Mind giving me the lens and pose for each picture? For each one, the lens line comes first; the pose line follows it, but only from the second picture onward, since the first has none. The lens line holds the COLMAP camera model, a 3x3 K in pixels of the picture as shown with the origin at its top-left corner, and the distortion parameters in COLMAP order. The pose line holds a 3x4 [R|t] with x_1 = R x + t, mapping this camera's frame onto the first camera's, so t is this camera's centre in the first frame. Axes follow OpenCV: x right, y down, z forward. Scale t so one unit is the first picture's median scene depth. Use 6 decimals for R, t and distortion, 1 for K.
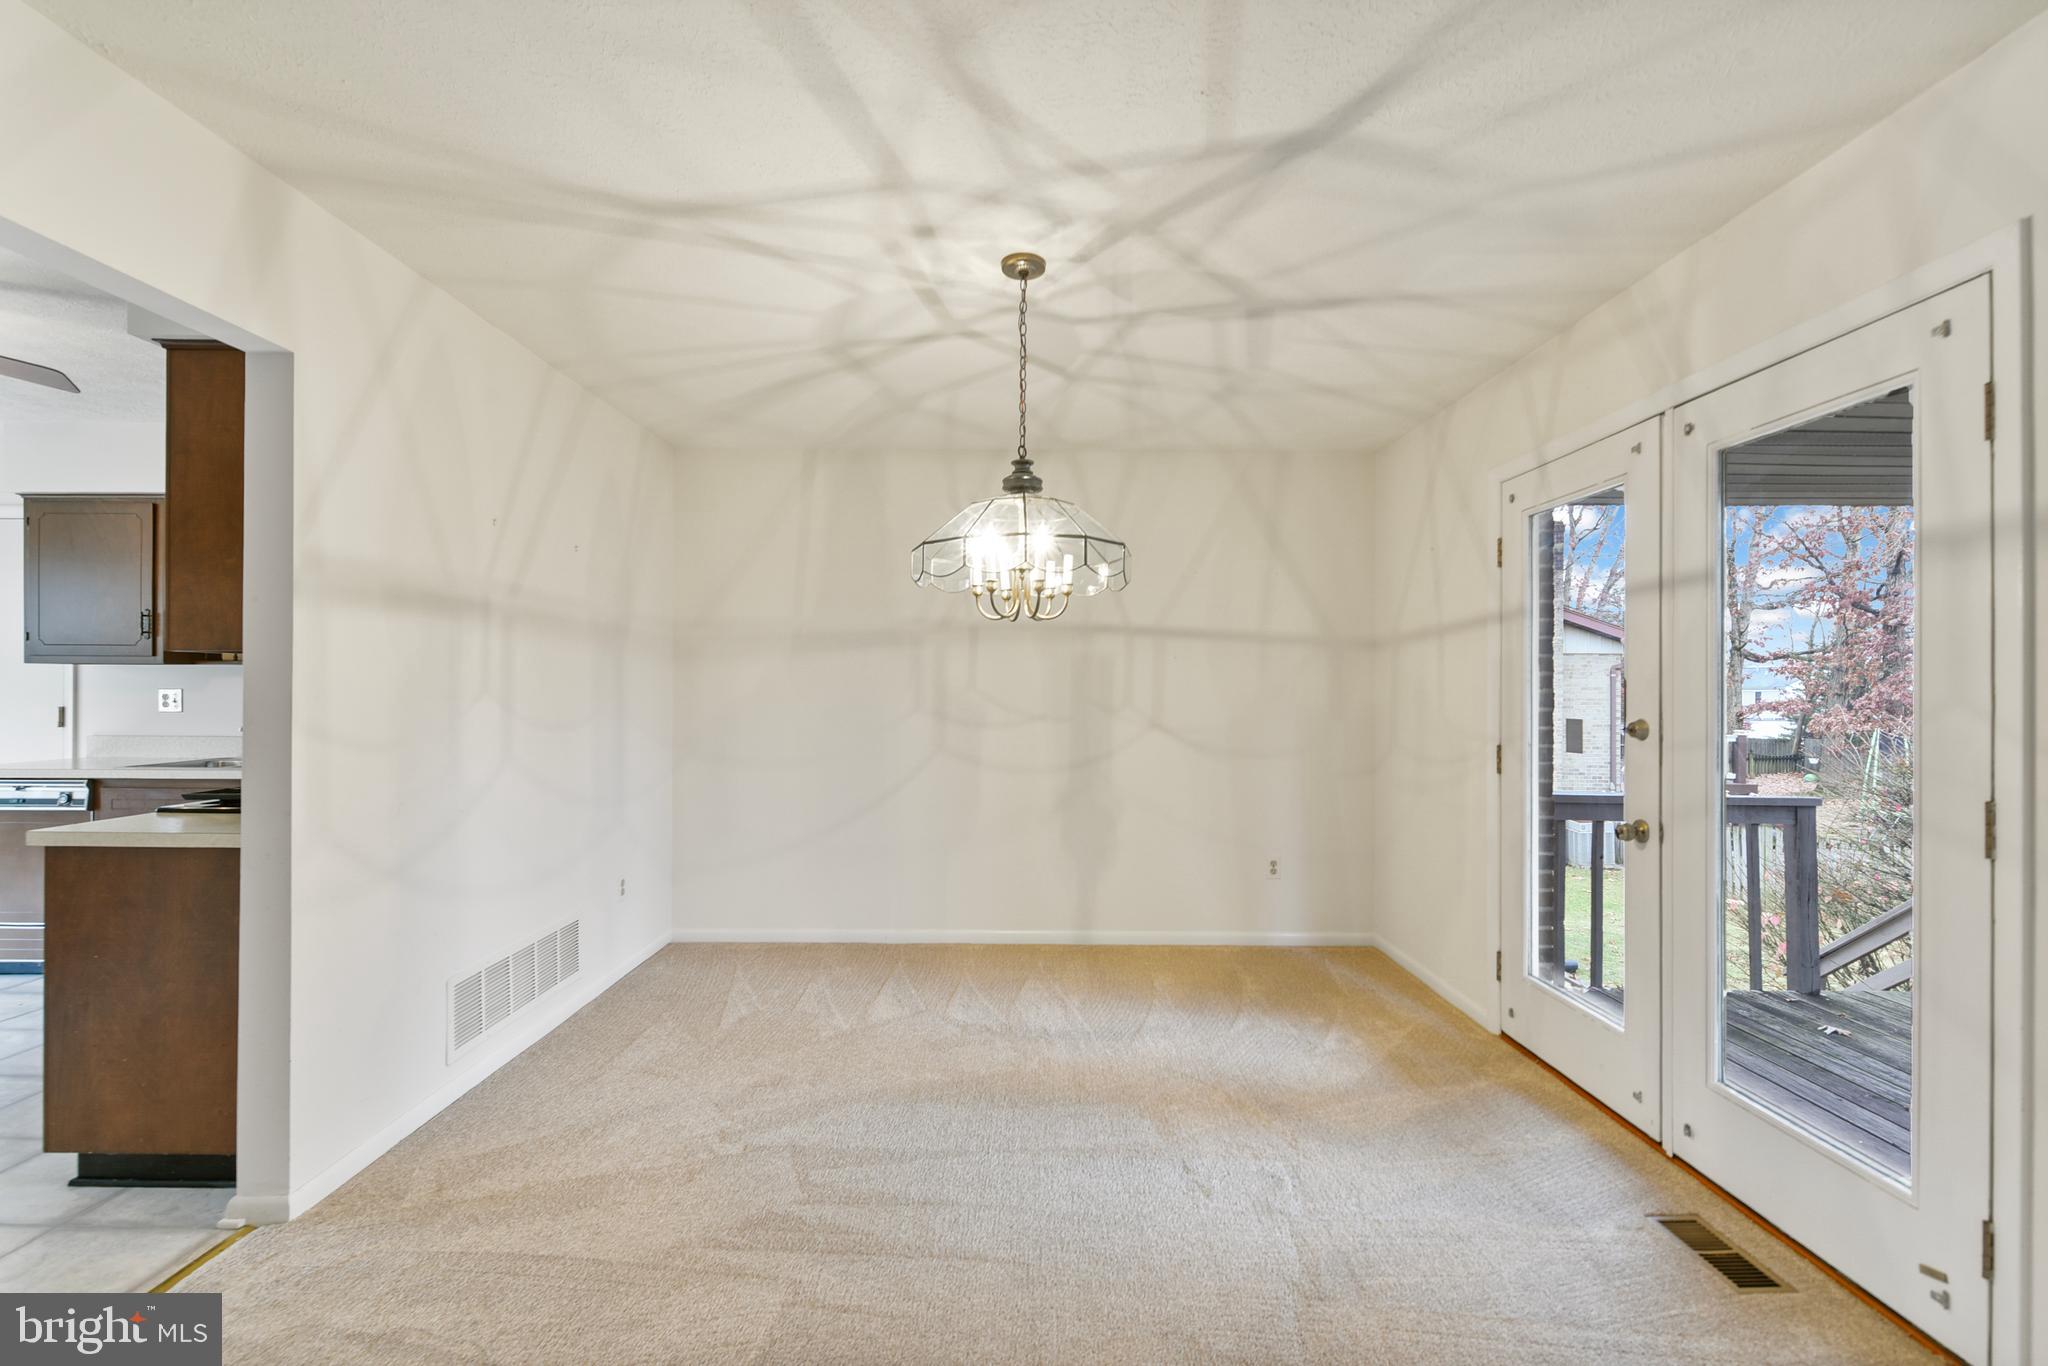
lens RADIAL K [[894.9, 0, 1014.1], [0, 894.9, 675.1], [0, 0, 1]] dist [0.015532, -0.001777]
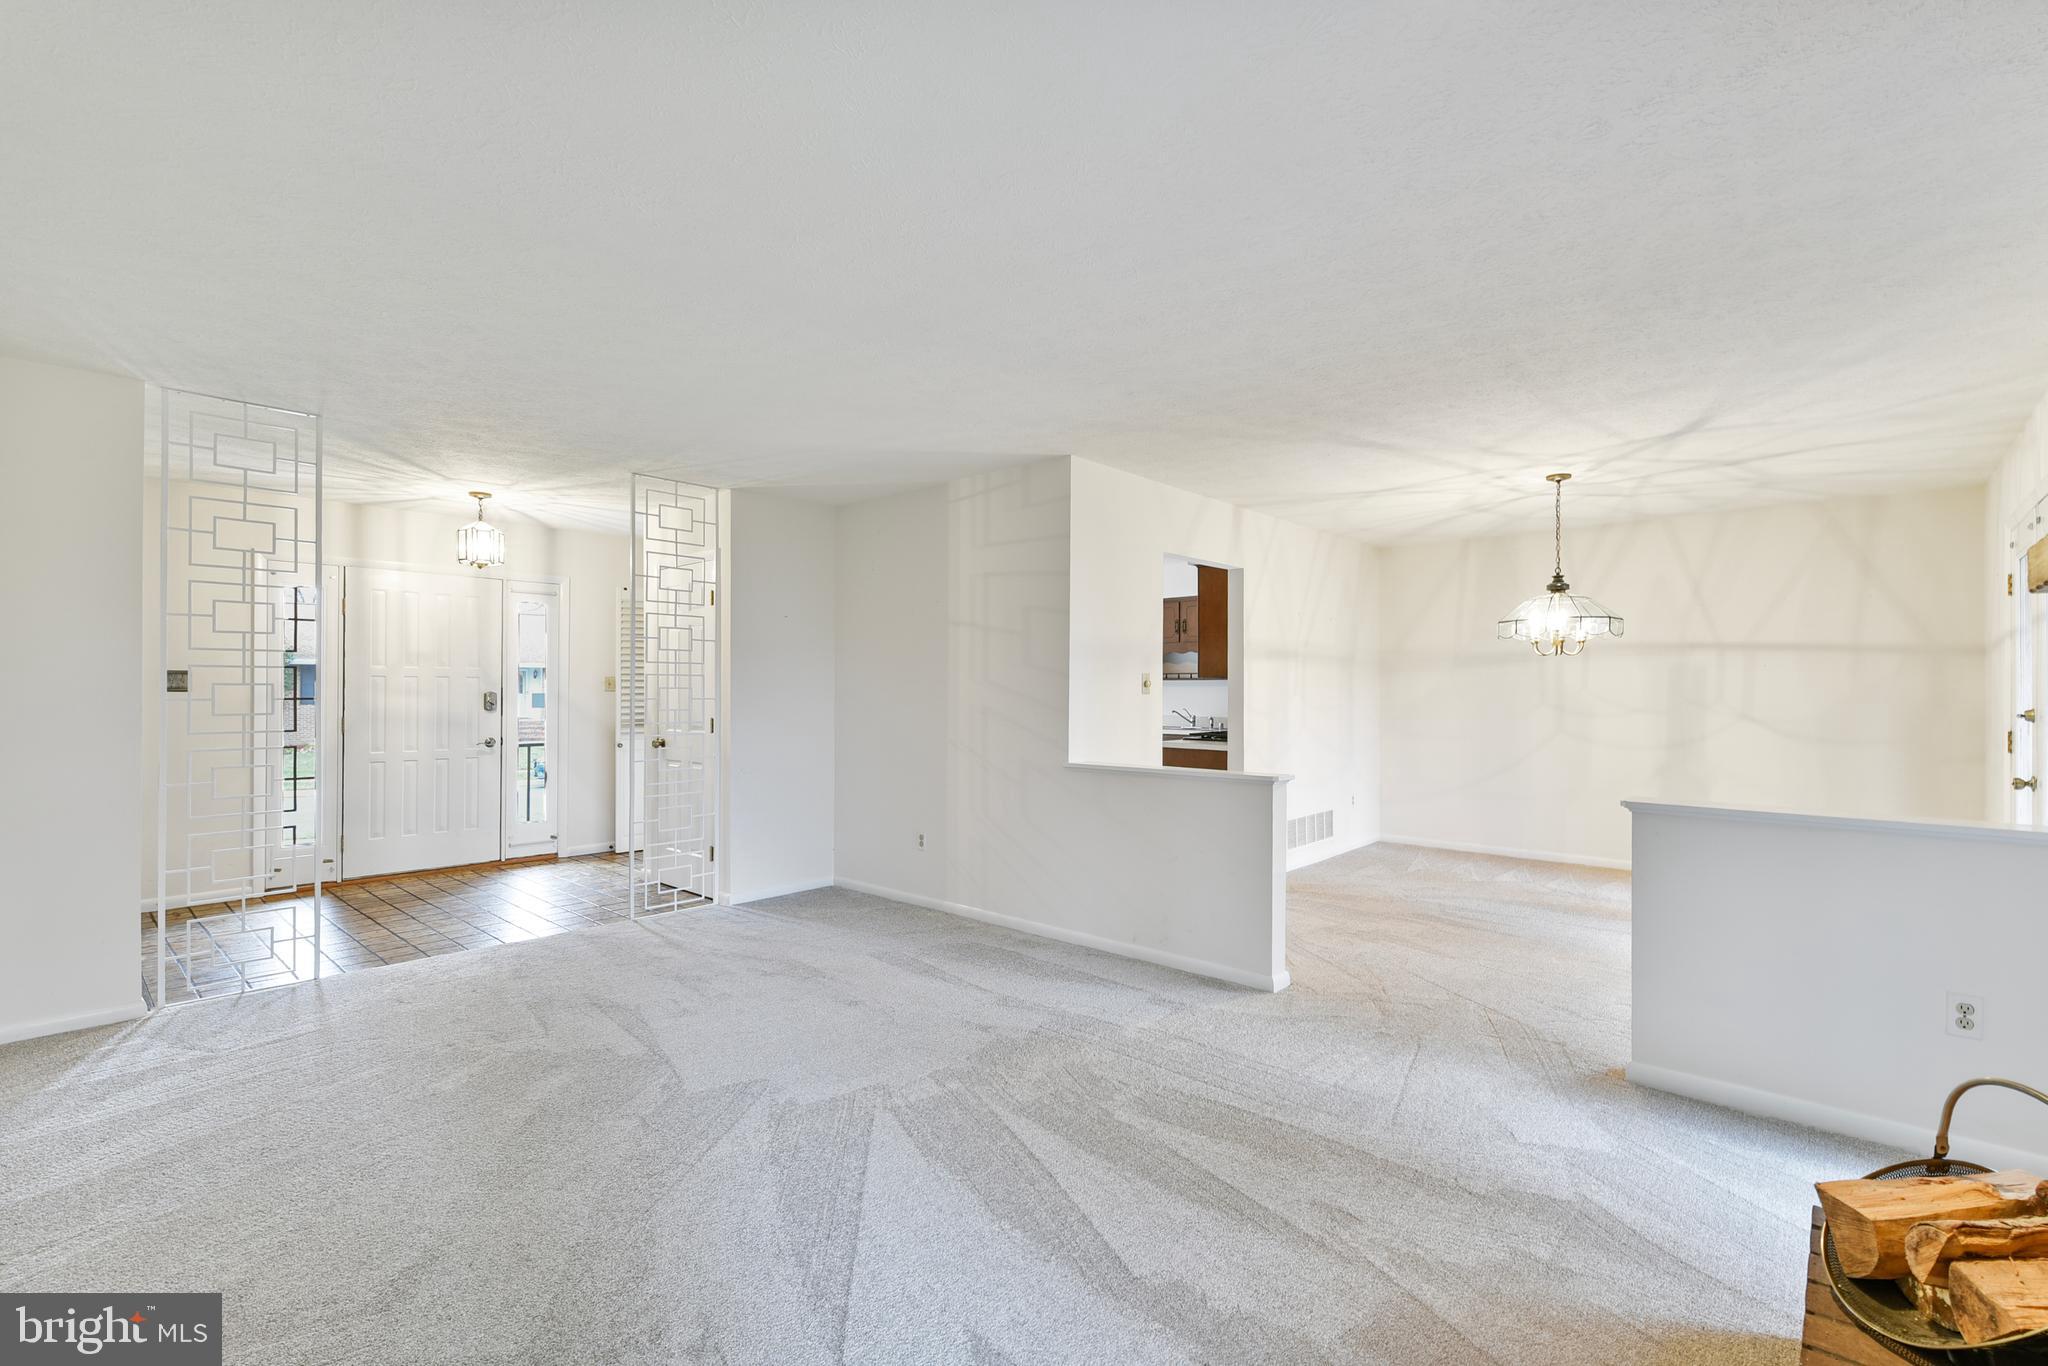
lens RADIAL K [[894.9, 0, 1043.0], [0, 894.9, 690.9], [0, 0, 1]] dist [0.015532, -0.001777]
pose [[0.751082, -0.000889, -0.660209, 0.467872], [0.013904, 0.999799, 0.014471, -0.028925], [0.660063, -0.020048, 0.750943, -1.253338]]
